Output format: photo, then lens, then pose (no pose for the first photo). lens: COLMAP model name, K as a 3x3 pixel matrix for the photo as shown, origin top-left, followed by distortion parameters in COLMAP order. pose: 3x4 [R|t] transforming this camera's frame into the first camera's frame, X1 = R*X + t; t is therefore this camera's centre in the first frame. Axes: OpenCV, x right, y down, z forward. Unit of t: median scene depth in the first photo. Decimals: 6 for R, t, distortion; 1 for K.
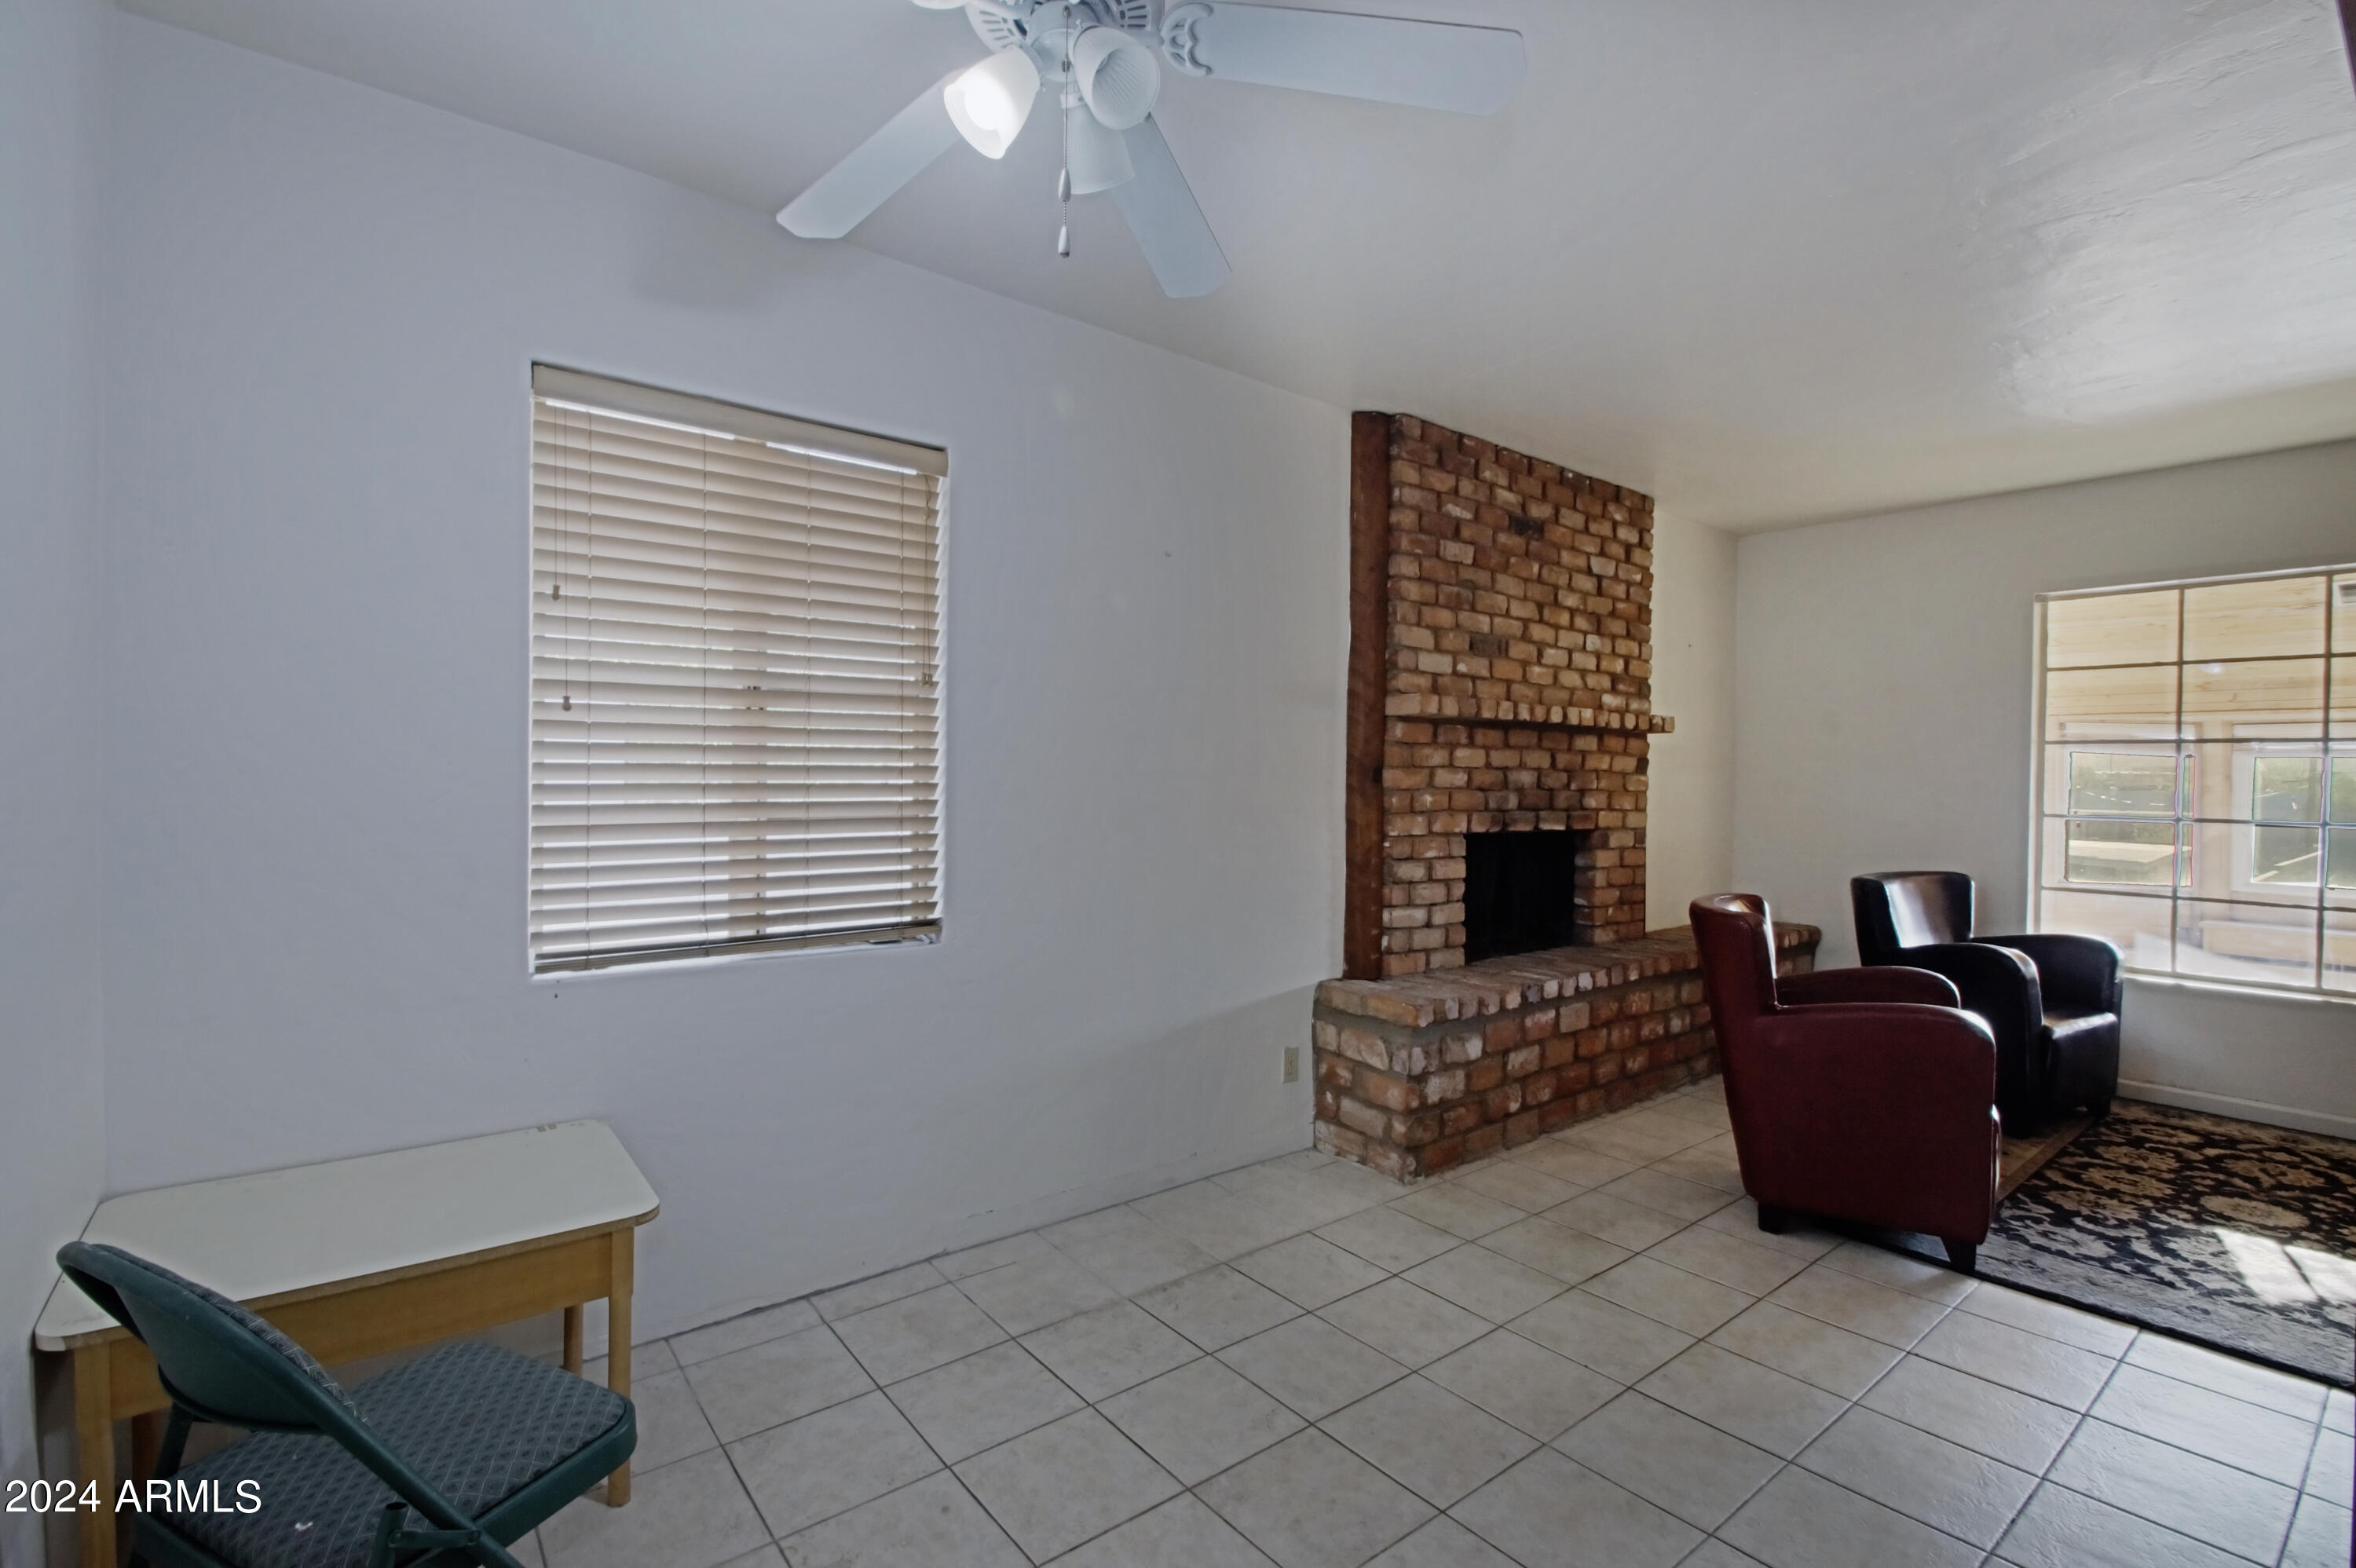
lens RADIAL K [[1057.5, 0, 1175.2], [0, 1057.5, 781.1], [0, 0, 1]] dist [0.020821, -0.019946]
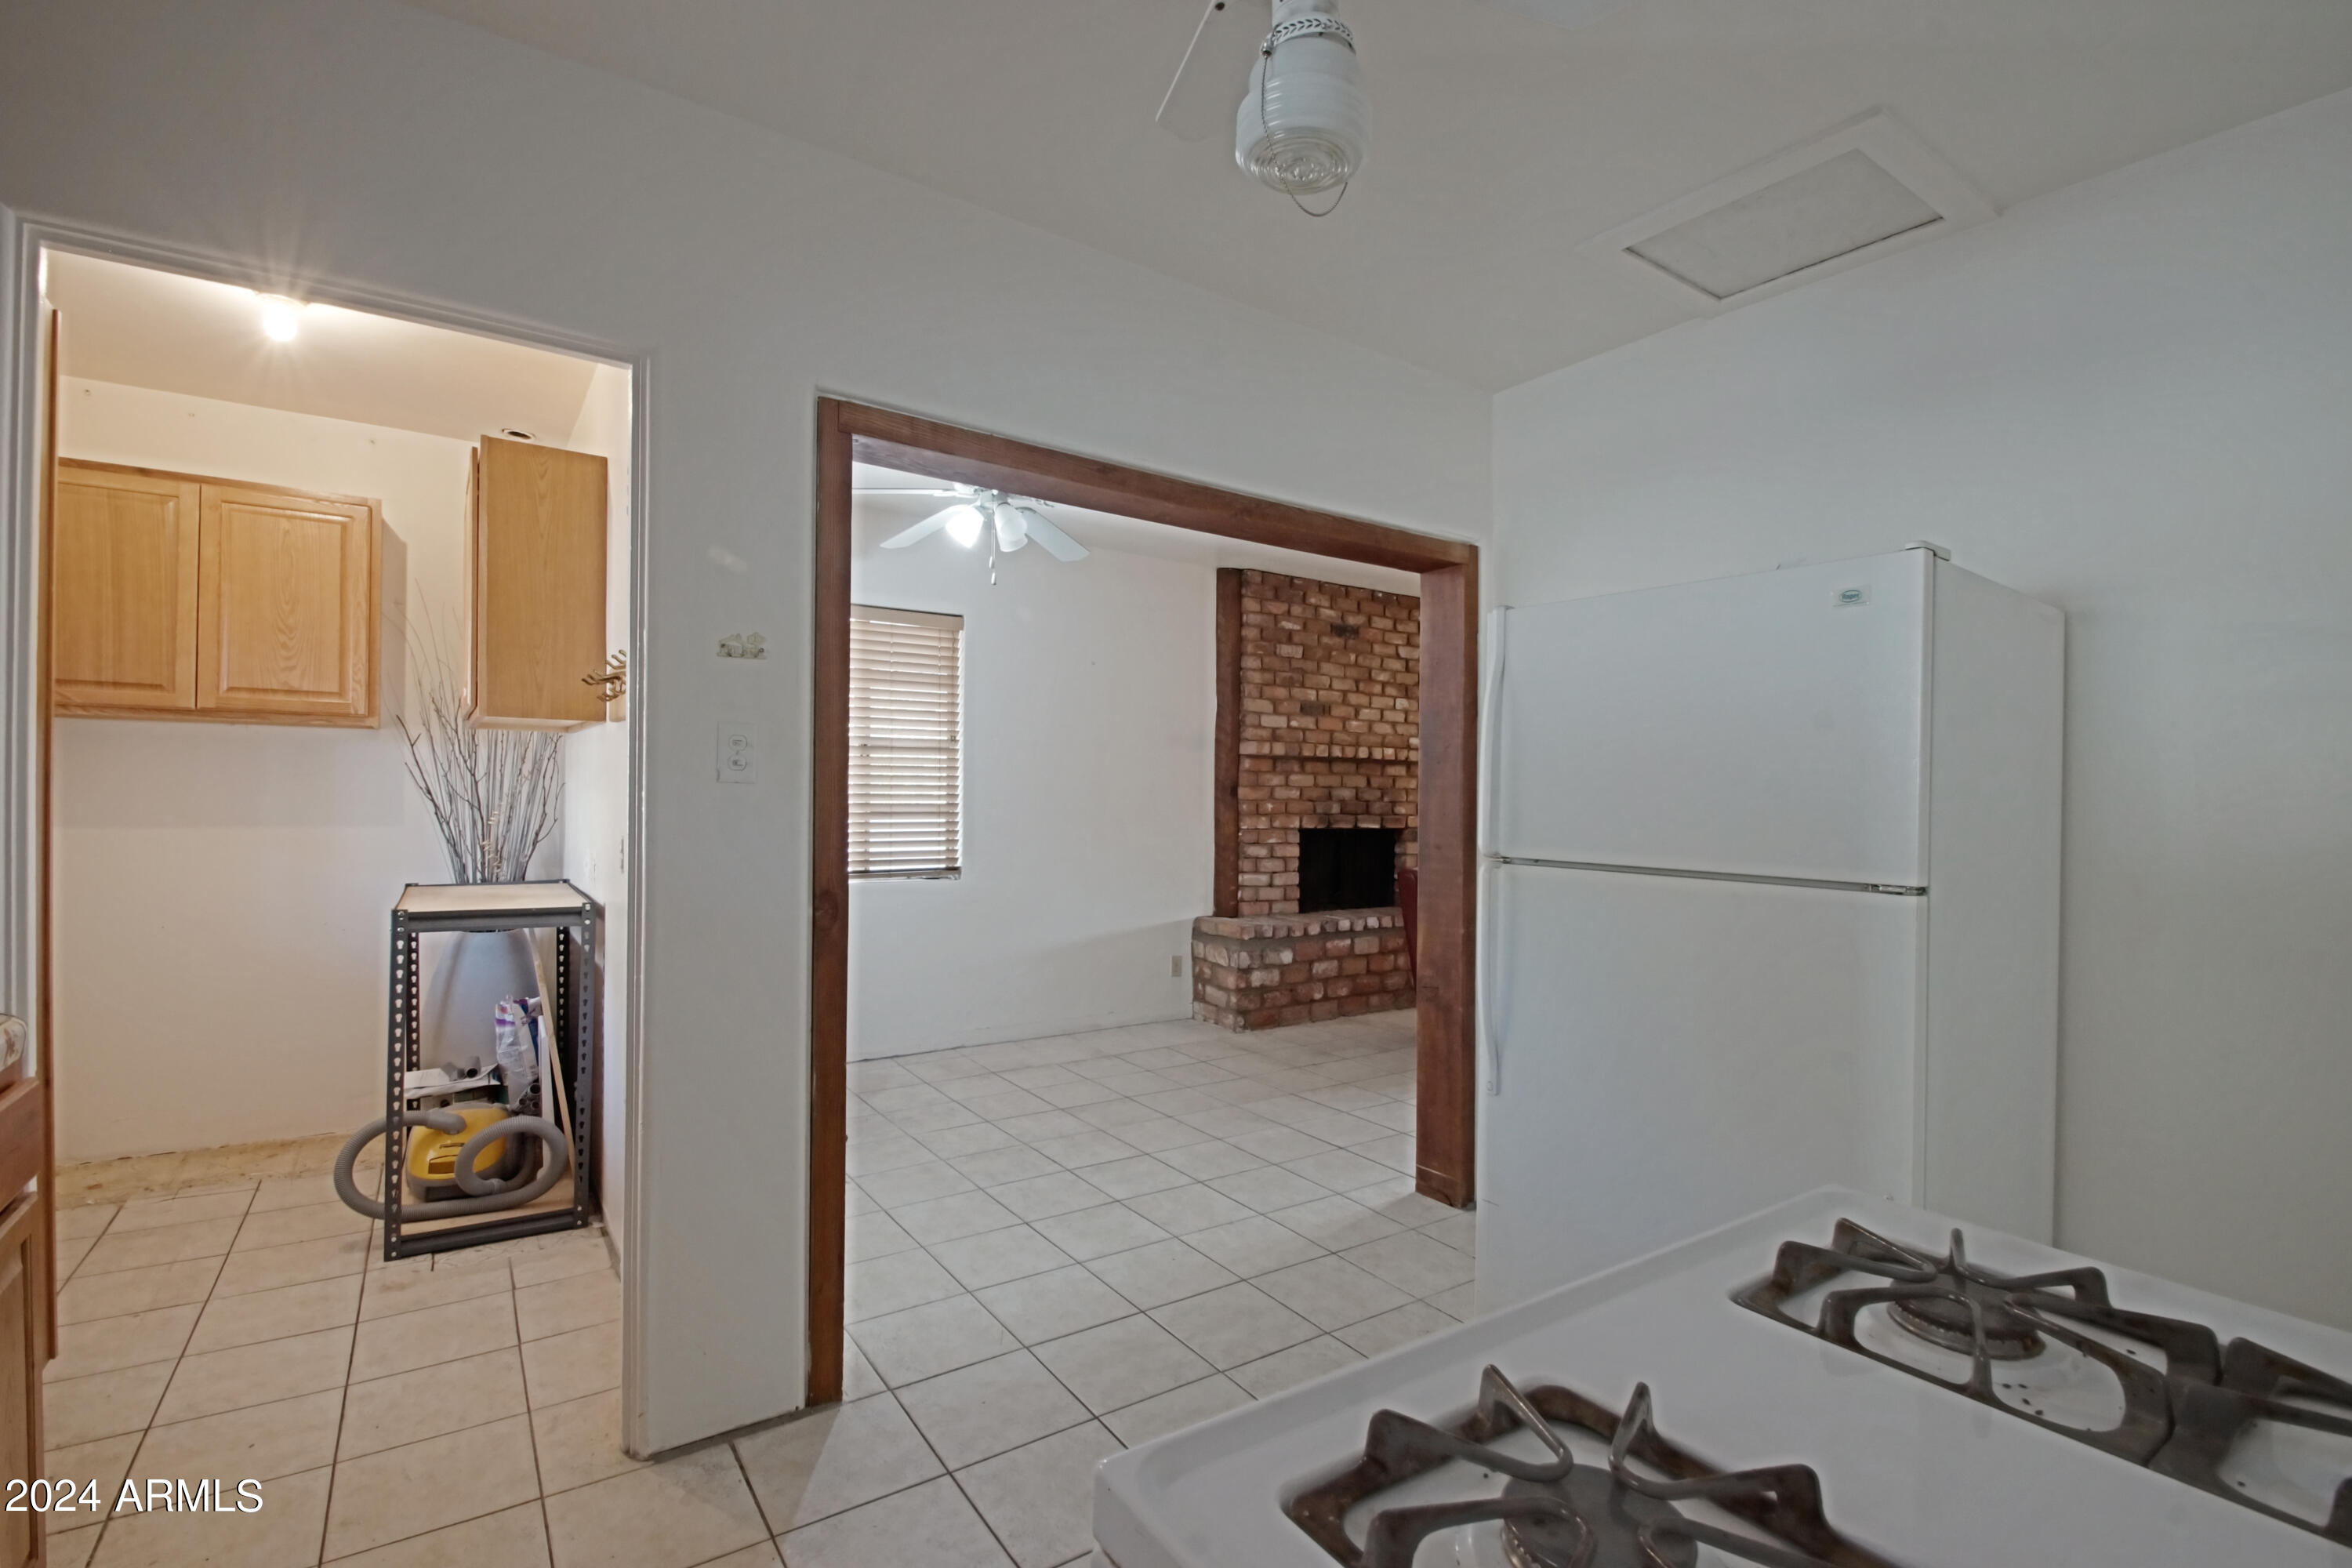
lens RADIAL K [[1042.9, 0, 1163.2], [0, 1042.9, 790.8], [0, 0, 1]] dist [0.051553, 0.007303]
pose [[0.997227, -0.003131, -0.074358, 0.194601], [0.001843, 0.999847, -0.017384, 0.020632], [0.074401, 0.017199, 0.997080, -0.580578]]
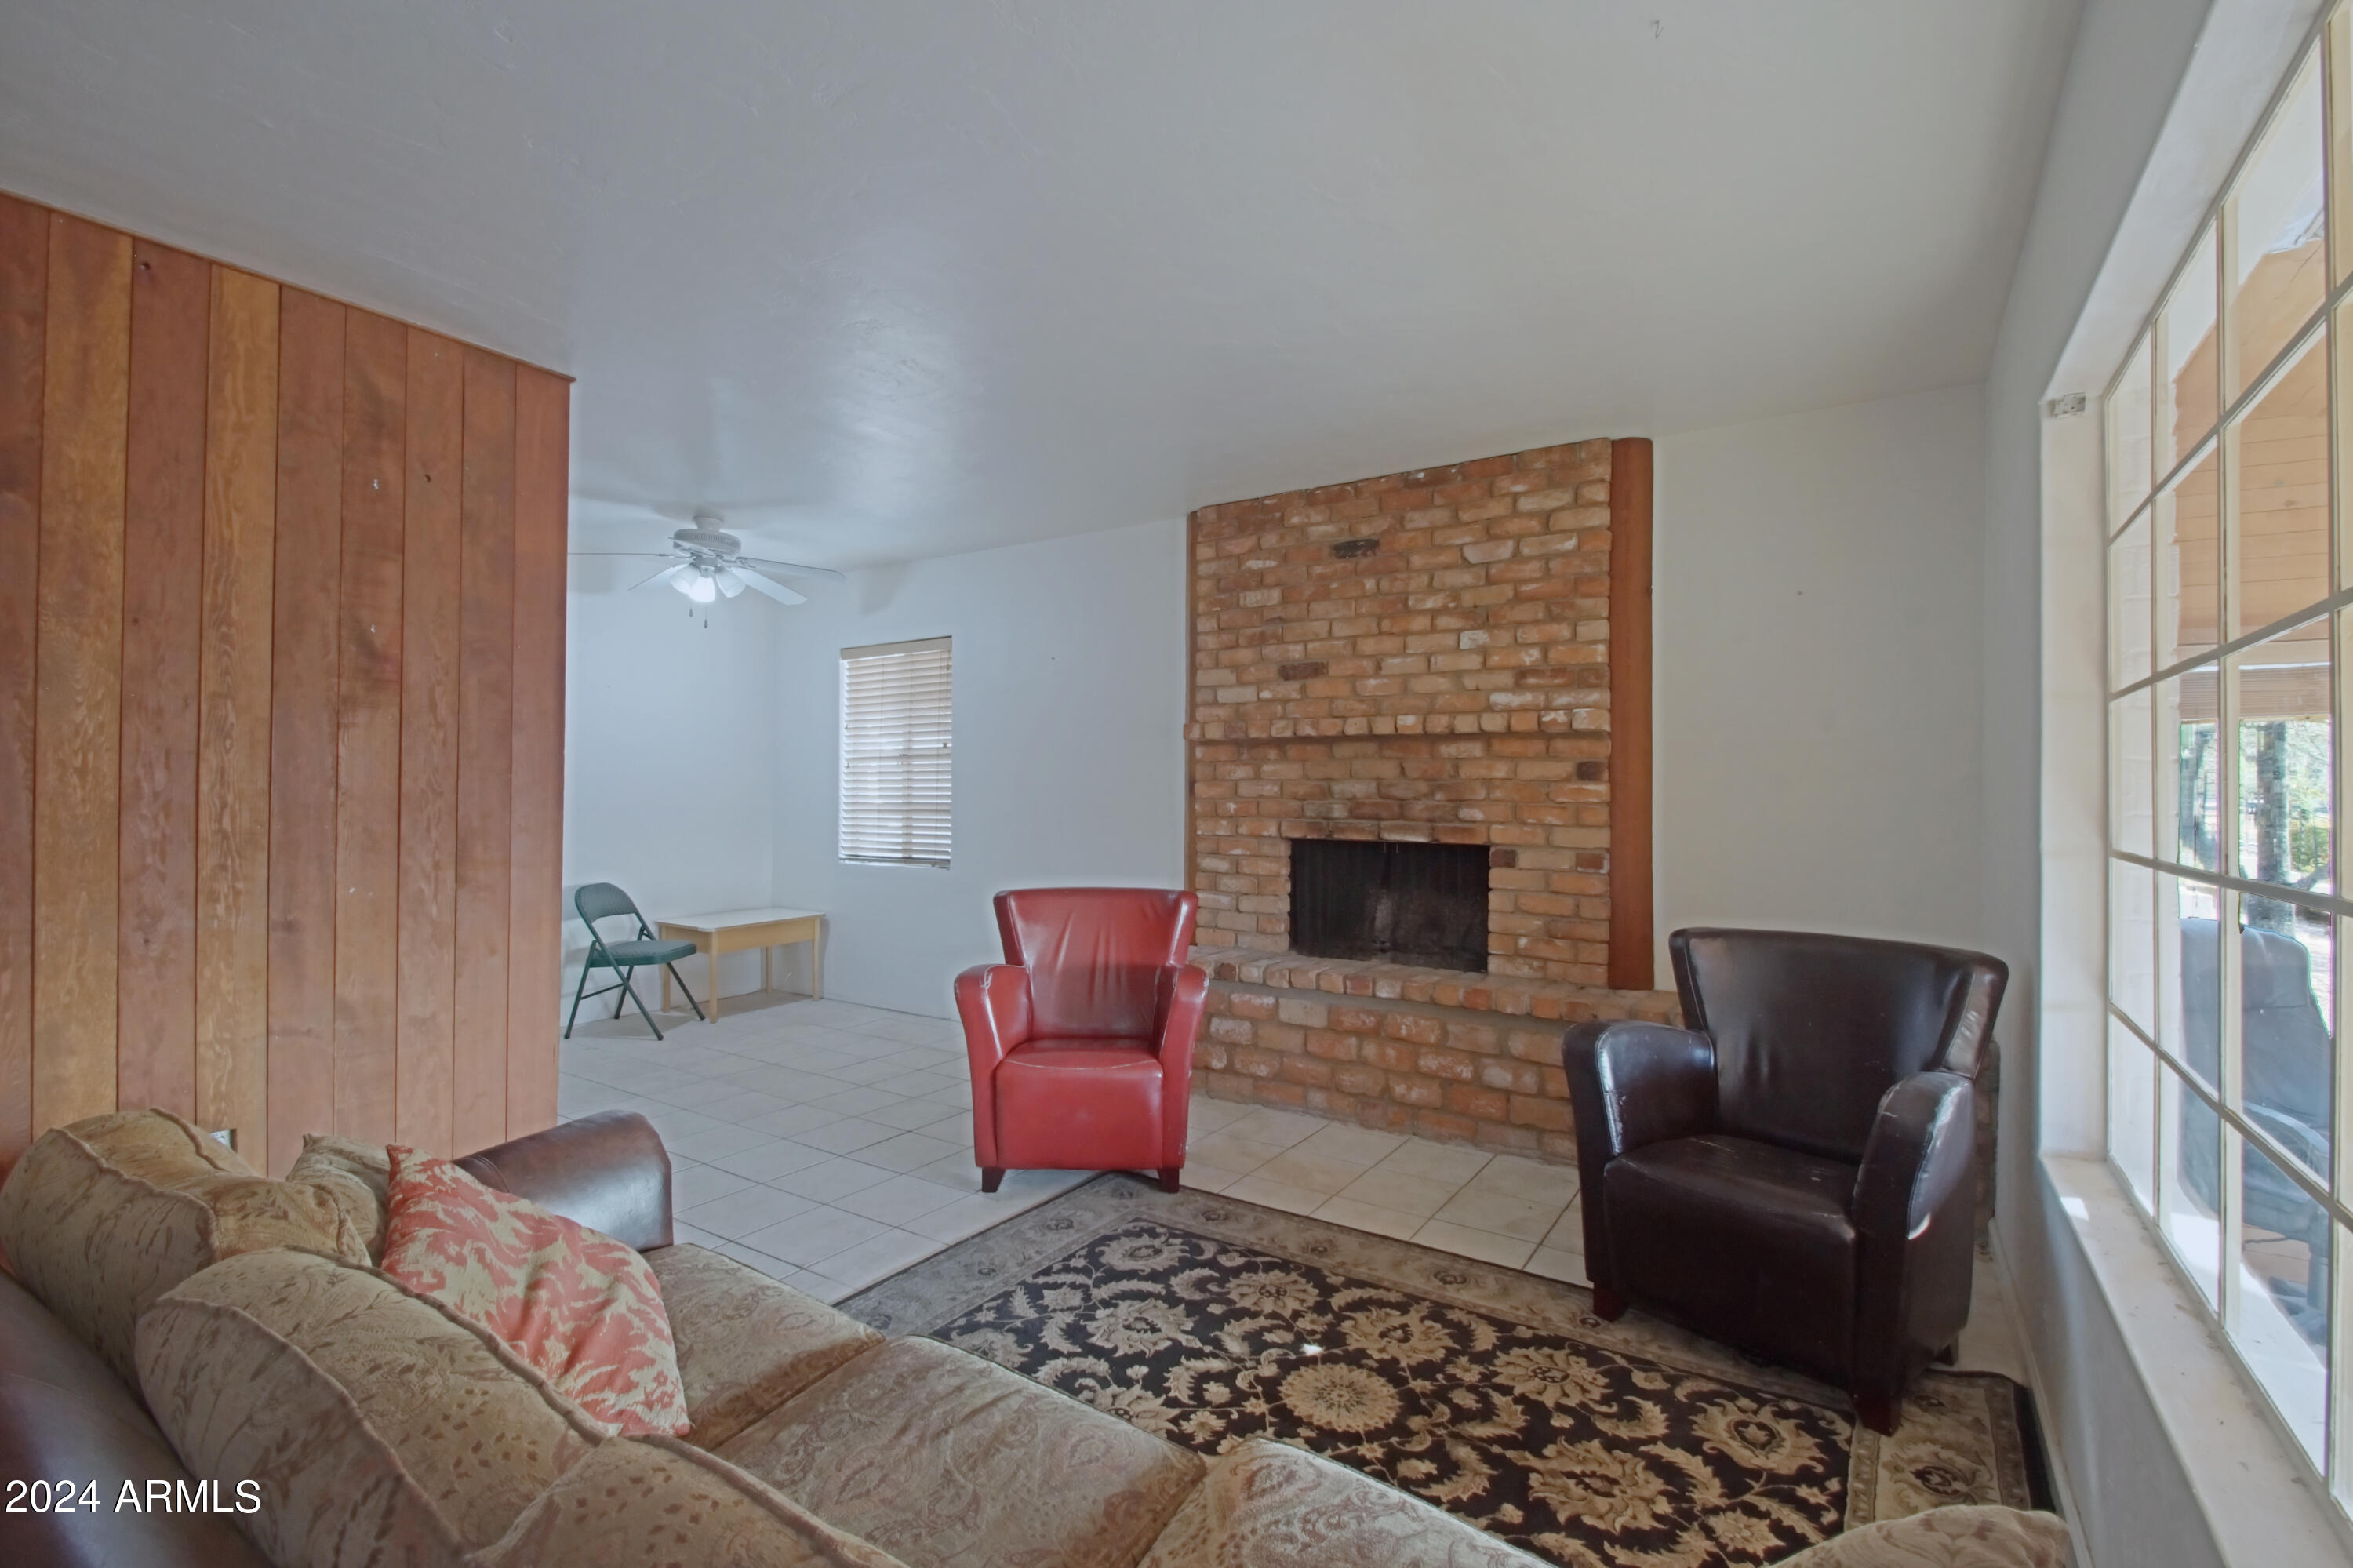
lens RADIAL K [[1047.7, 0, 1176.1], [0, 1047.7, 778.3], [0, 0, 1]] dist [0.014958, -0.018730]
pose [[0.312160, -0.025181, -0.949696, 1.359936], [-0.008274, 0.999539, -0.029222, 0.020418], [0.949993, 0.016980, 0.311808, 0.556309]]
